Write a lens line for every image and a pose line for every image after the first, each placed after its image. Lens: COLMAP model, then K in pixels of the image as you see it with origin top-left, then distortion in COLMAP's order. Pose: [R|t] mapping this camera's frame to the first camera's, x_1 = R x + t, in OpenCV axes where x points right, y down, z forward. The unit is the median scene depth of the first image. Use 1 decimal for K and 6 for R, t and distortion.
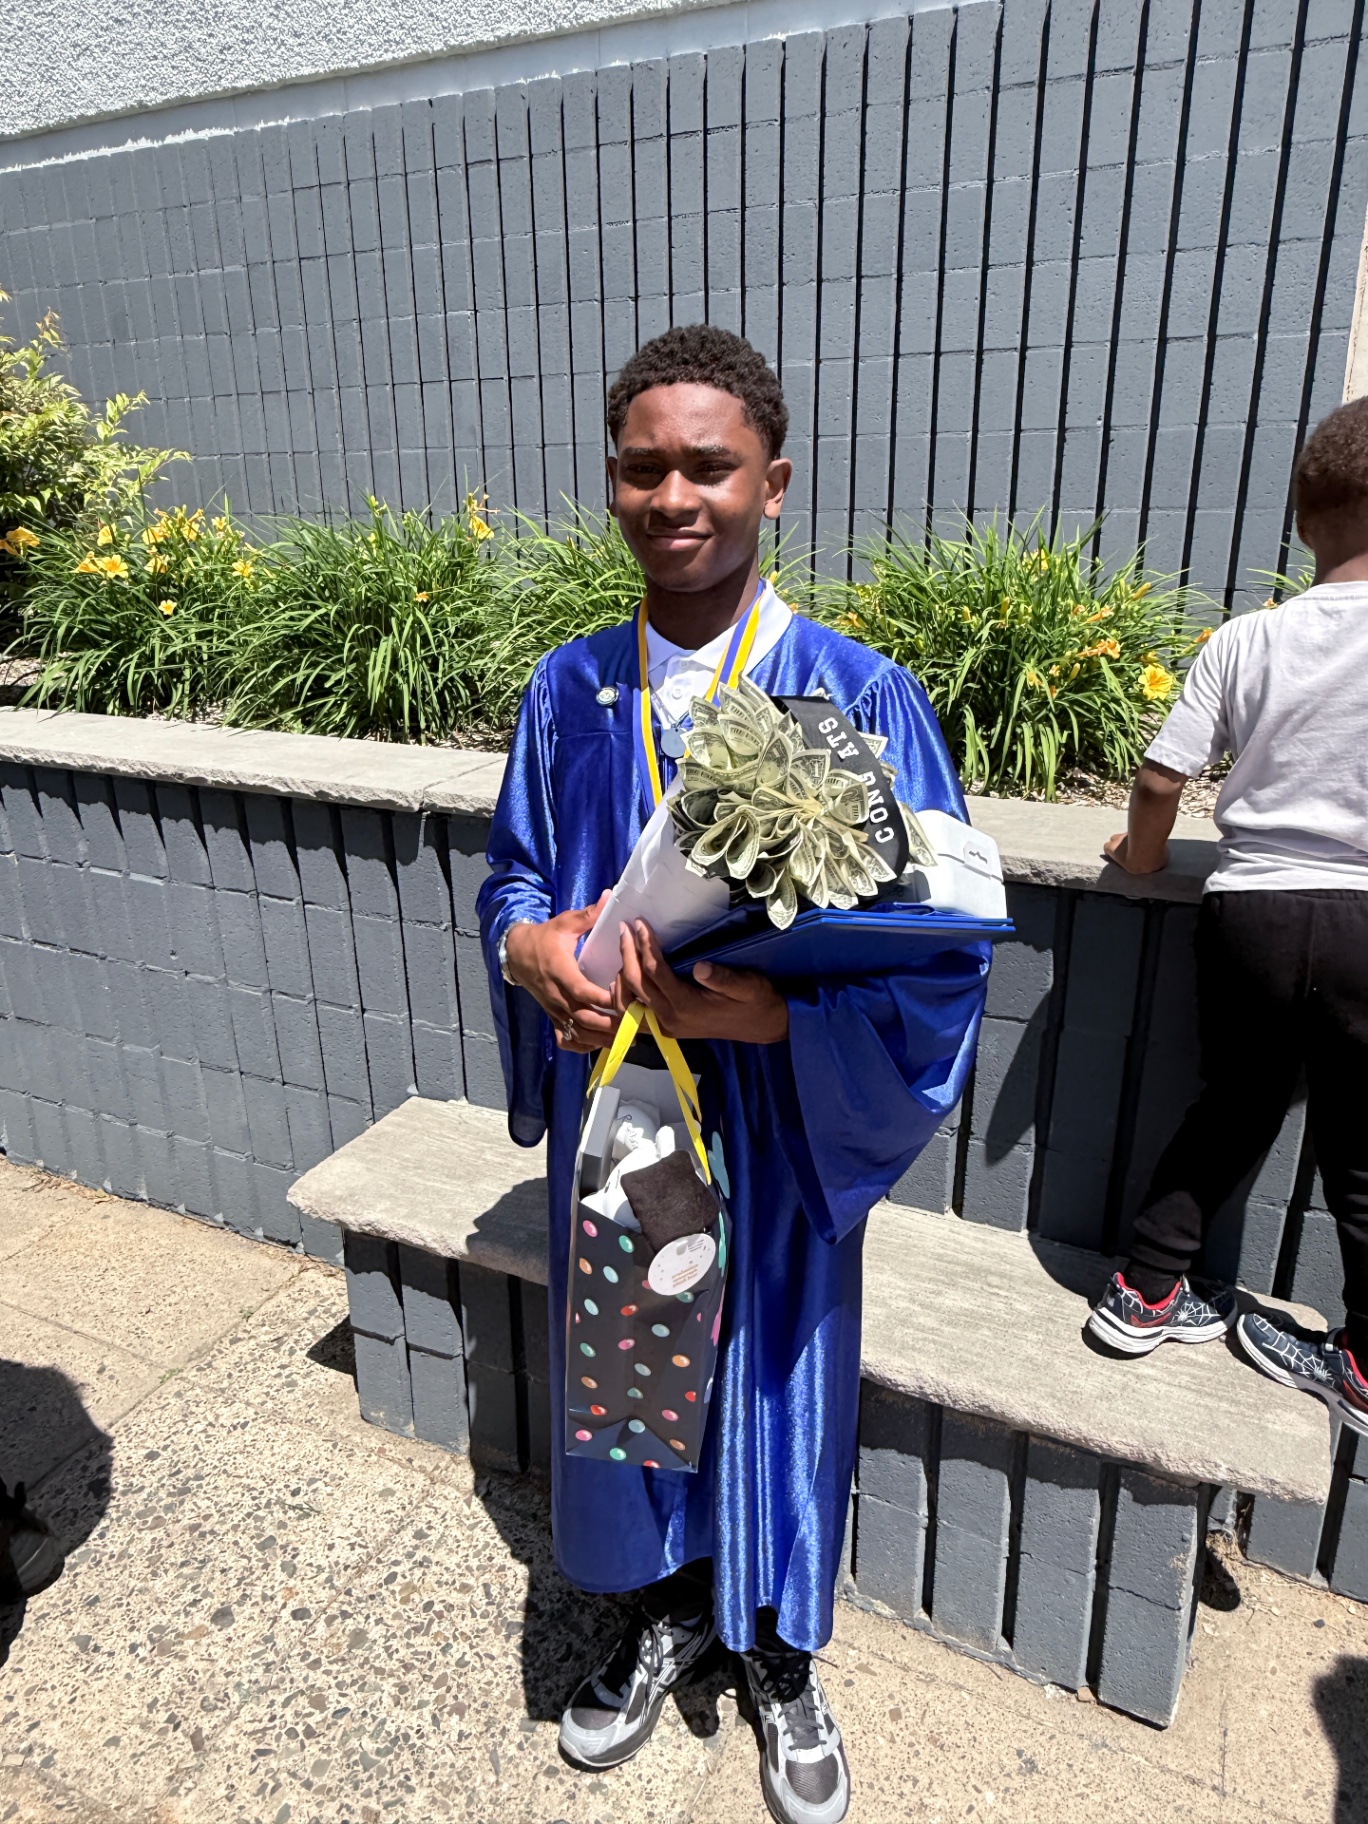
lens RADIAL K [[1289.5, 0, 650.5], [0, 1289.5, 895.4], [0, 0, 1]] dist [0.002146, 0.001462]
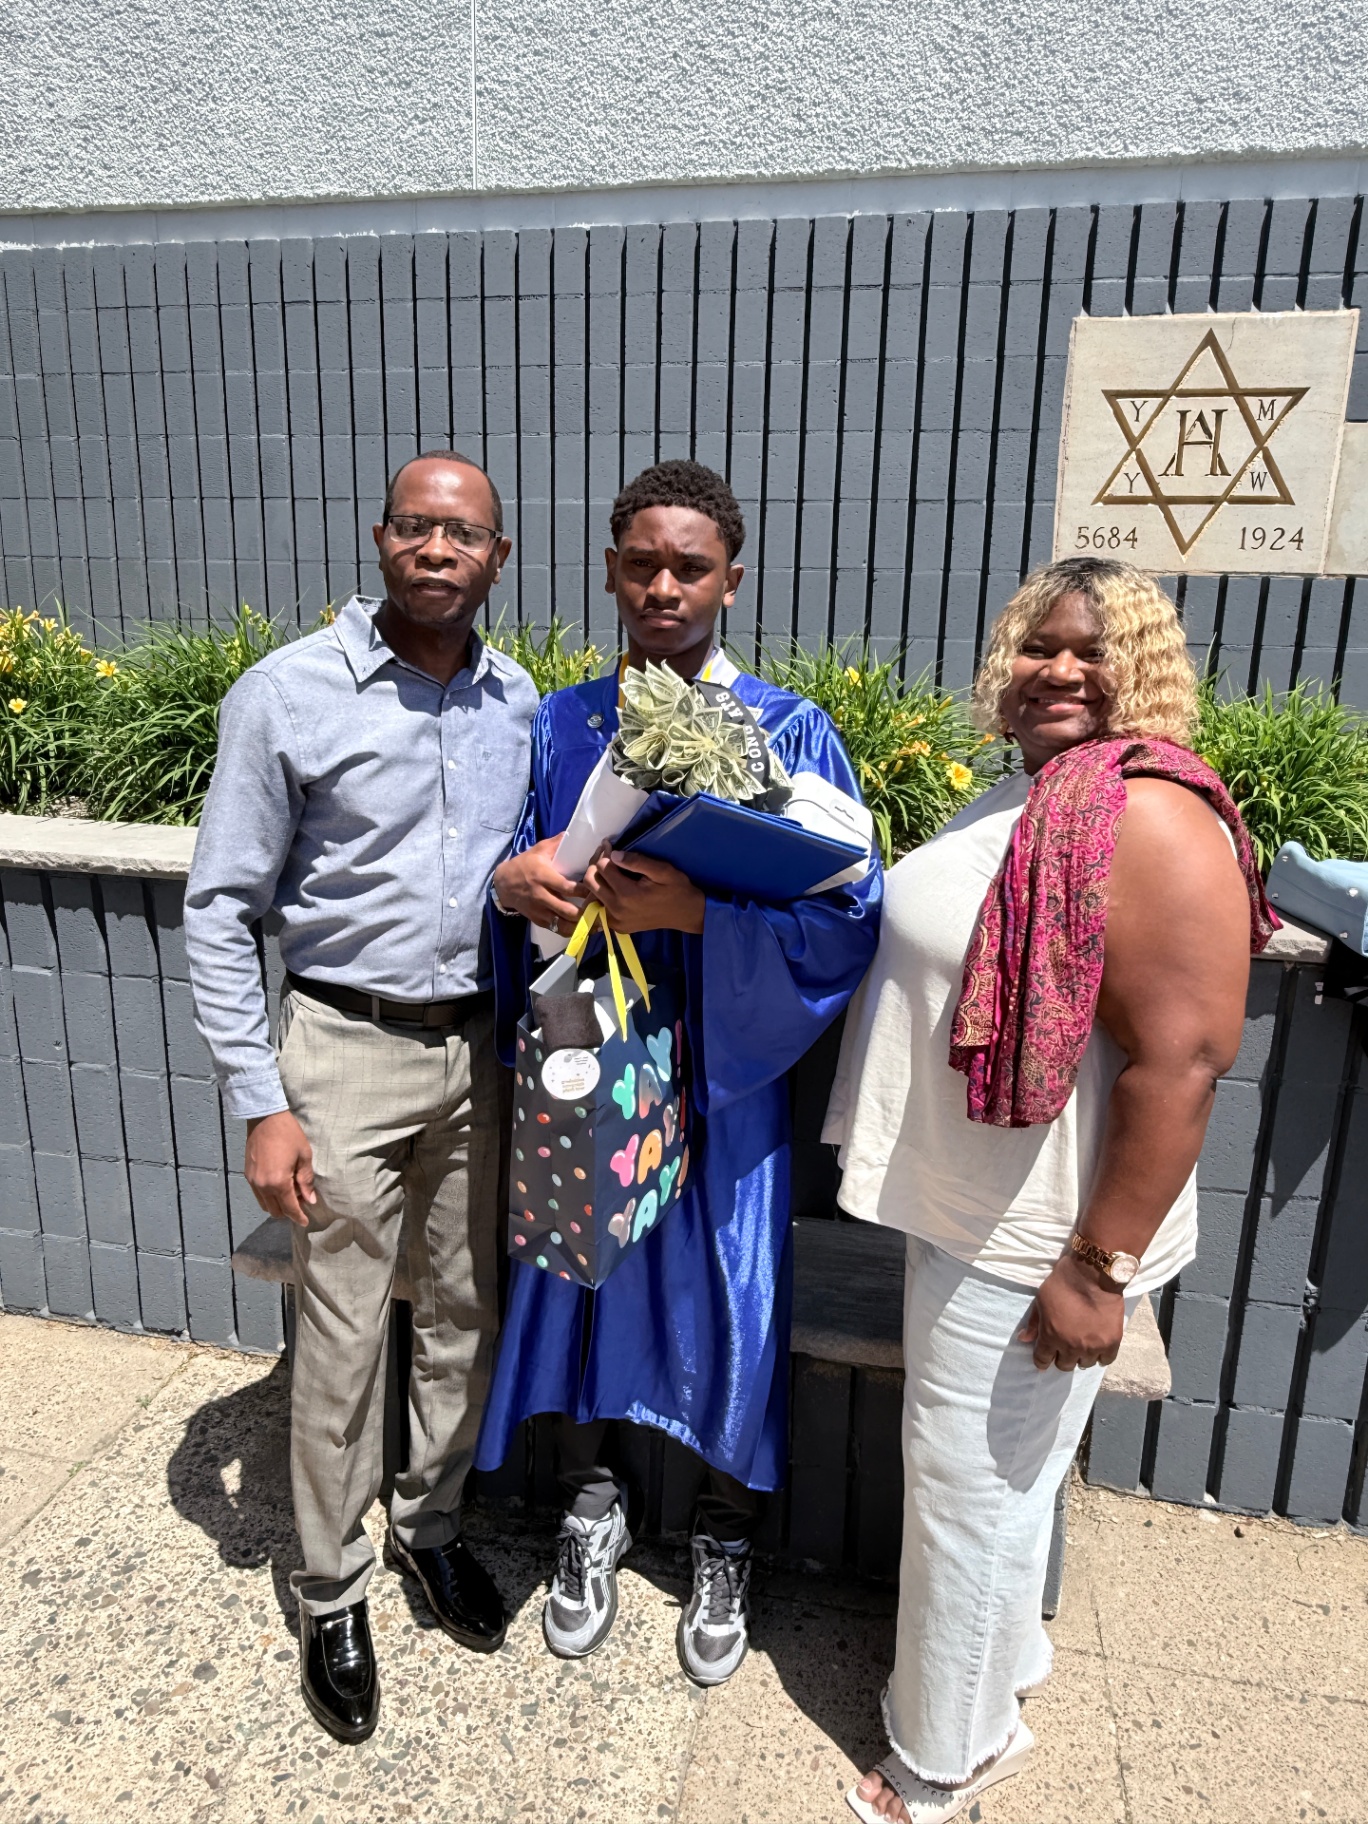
lens RADIAL K [[1289.1, 0, 684.5], [0, 1289.1, 887.9], [0, 0, 1]] dist [0.003670, -0.000167]
pose [[0.968887, -0.019321, 0.246750, -0.172047], [0.041691, 0.995443, -0.085758, 0.036961], [-0.243969, 0.093377, 0.965277, -0.118942]]
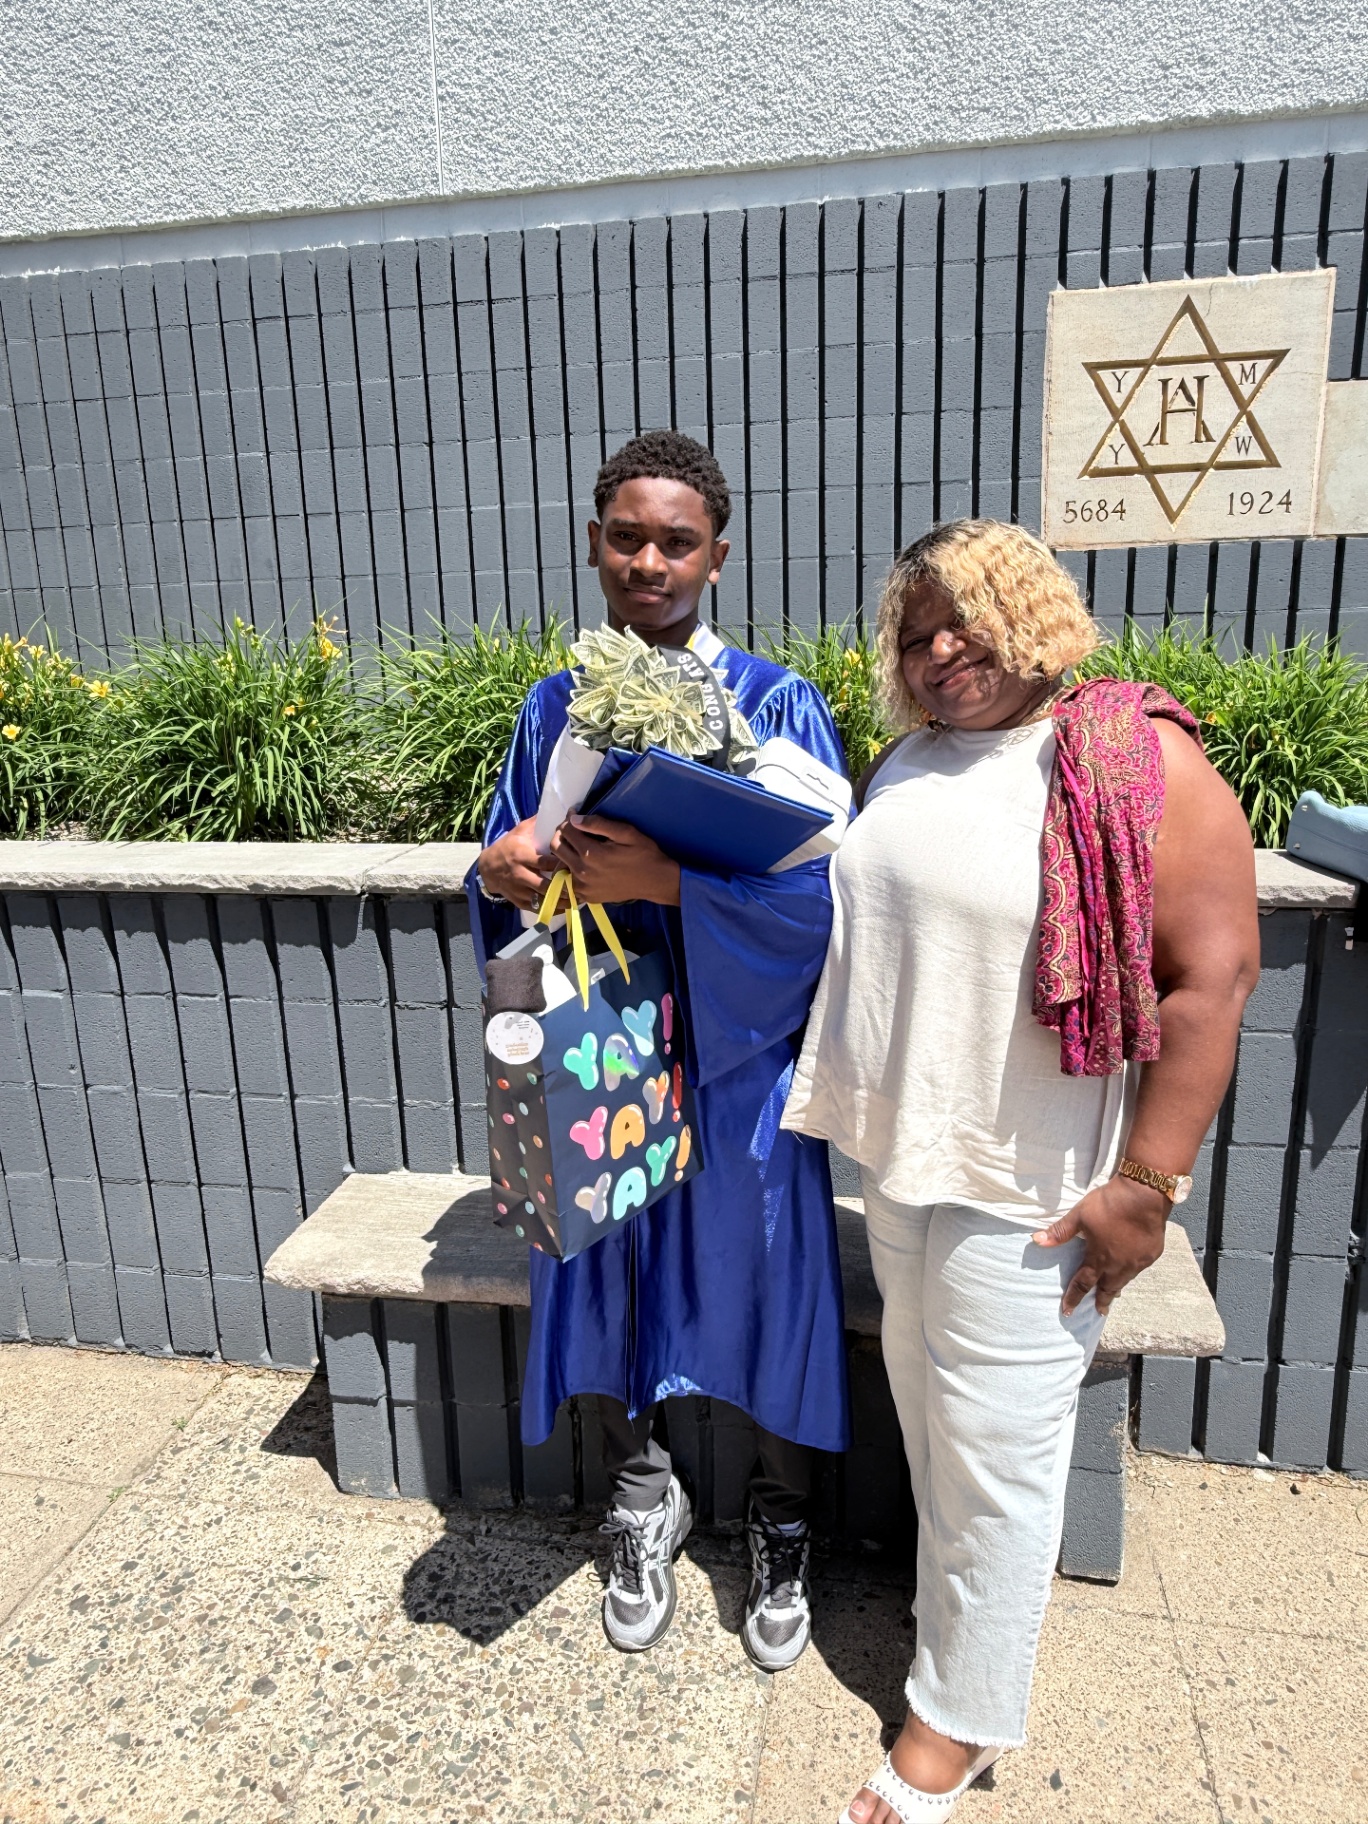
lens RADIAL K [[1289.8, 0, 685.4], [0, 1289.8, 898.9], [0, 0, 1]] dist [0.002848, 0.001048]
pose [[0.964416, -0.070686, 0.254767, -0.192023], [0.095945, 0.991479, -0.088109, 0.059244], [-0.246368, 0.109417, 0.962980, -0.101288]]
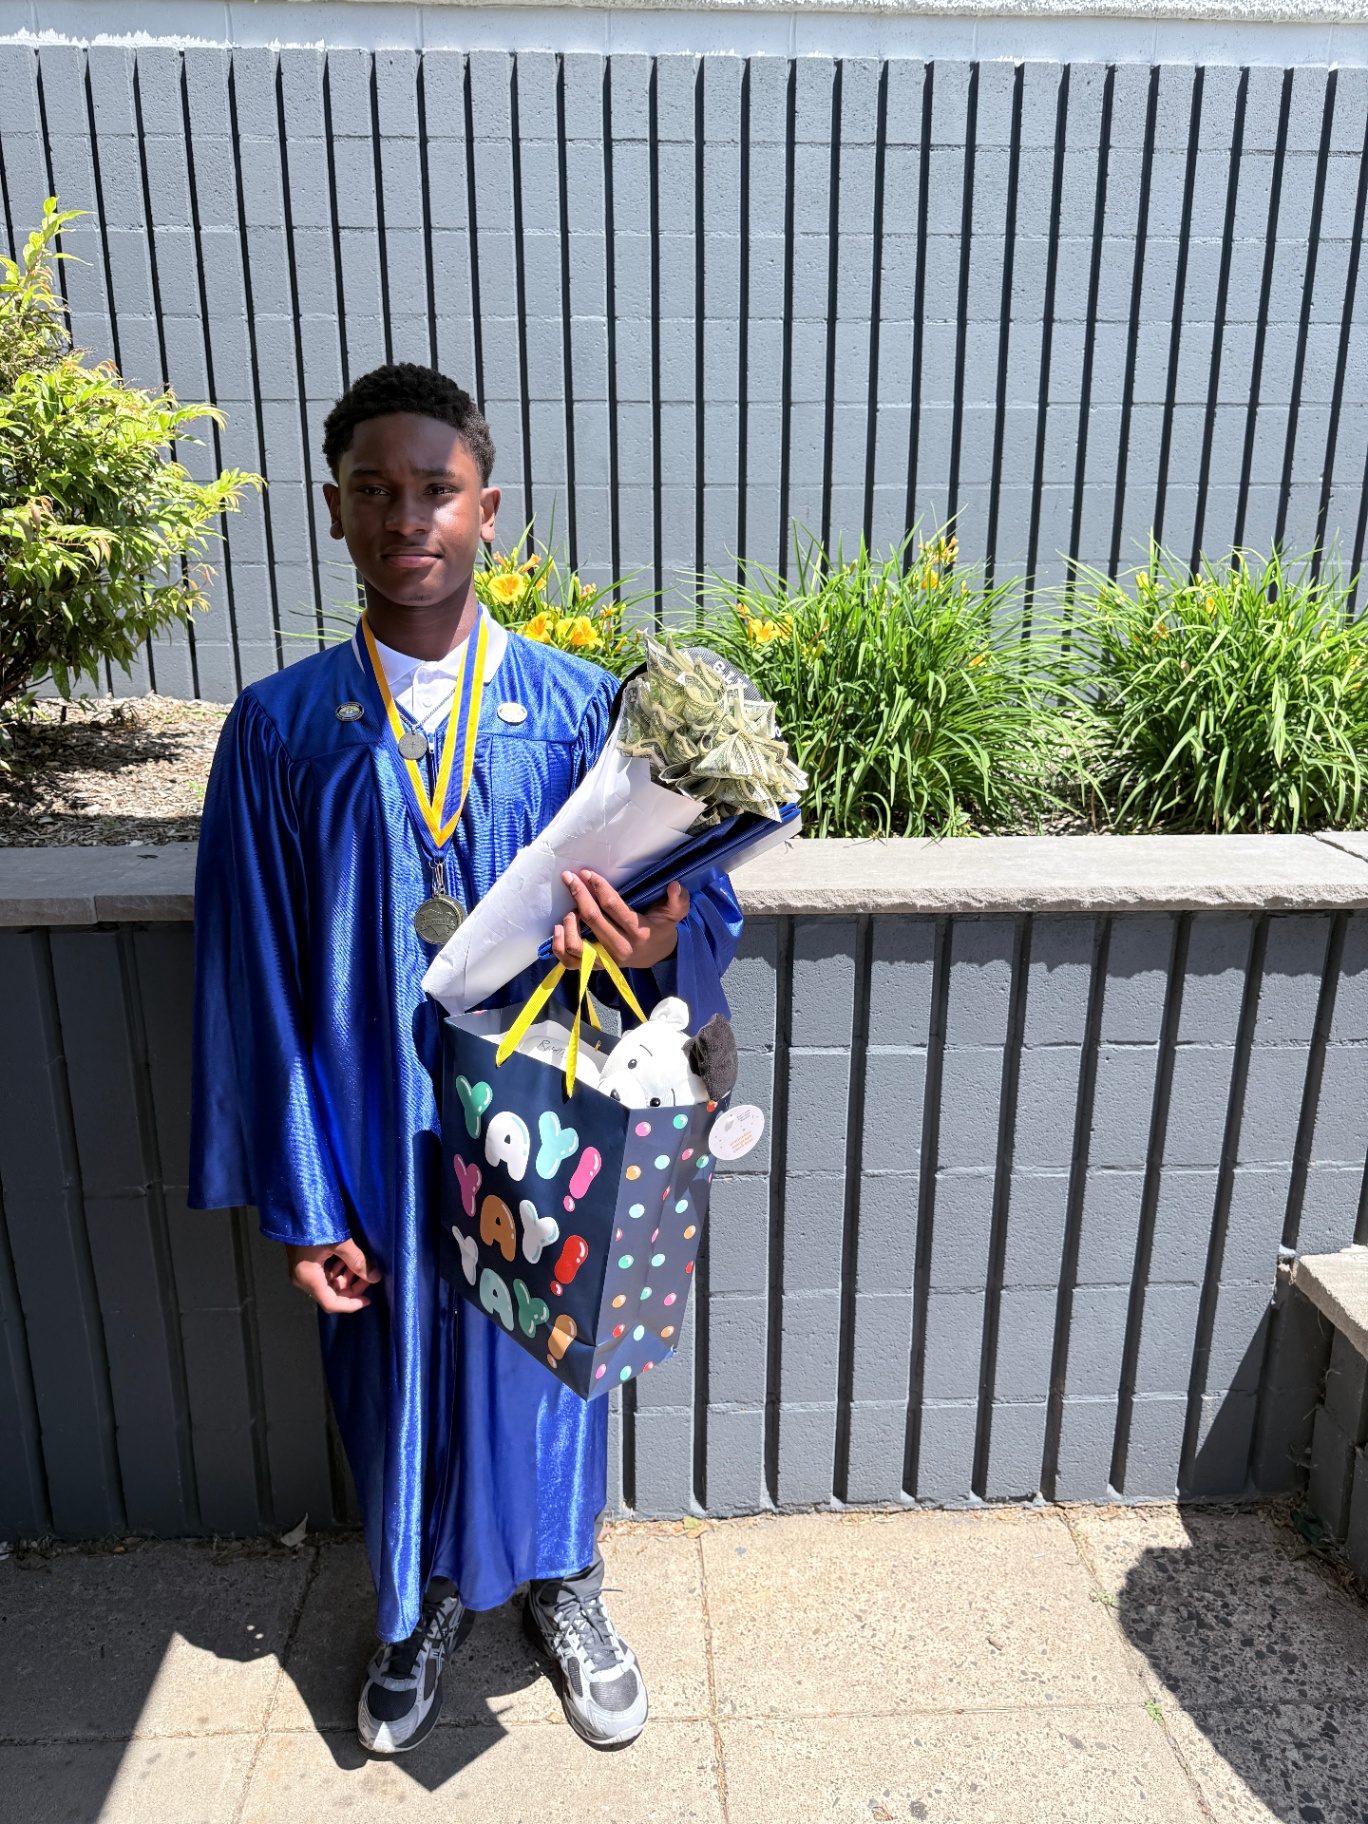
lens RADIAL K [[1440.4, 0, 733.4], [0, 1440.4, 907.3], [0, 0, 1]] dist [-0.005153, 0.000711]
pose [[0.867922, -0.110857, 0.484172, -1.018528], [0.138865, 0.990062, -0.022241, -0.104687], [-0.476895, 0.086538, 0.874690, 0.384869]]
